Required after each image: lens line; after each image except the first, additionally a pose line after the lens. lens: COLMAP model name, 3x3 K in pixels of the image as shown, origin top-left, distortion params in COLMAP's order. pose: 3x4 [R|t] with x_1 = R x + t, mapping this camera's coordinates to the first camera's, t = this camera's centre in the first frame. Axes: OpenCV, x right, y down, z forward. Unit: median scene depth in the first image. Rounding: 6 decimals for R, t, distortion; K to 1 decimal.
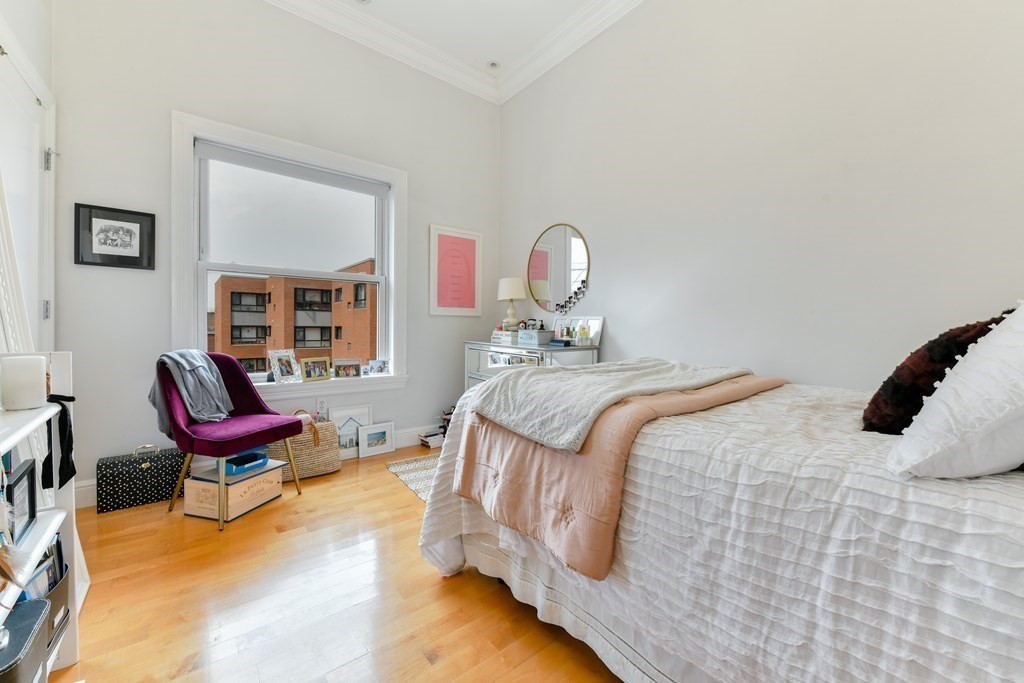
lens RADIAL K [[405.1, 0, 512.9], [0, 405.1, 337.2], [0, 0, 1]] dist [-0.004286, -0.002579]
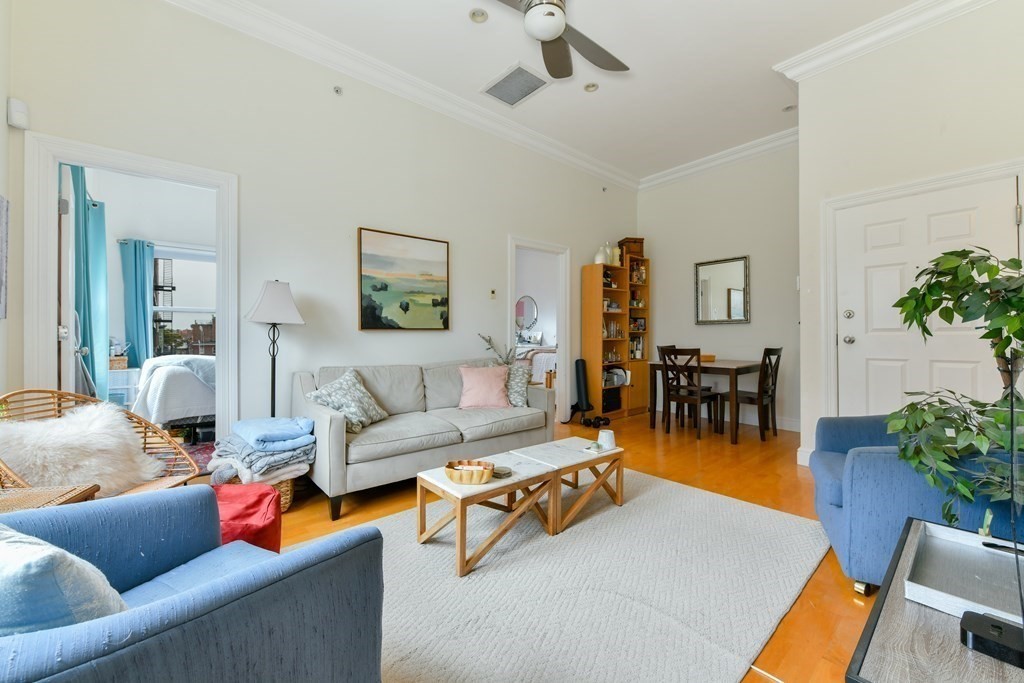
lens RADIAL K [[405.1, 0, 513.8], [0, 405.1, 335.6], [0, 0, 1]] dist [-0.004286, -0.002579]
pose [[0.999597, -0.001779, 0.028336, -0.136266], [0.001966, 0.999976, -0.006585, -0.011367], [-0.028324, 0.006638, 0.999577, -4.692684]]
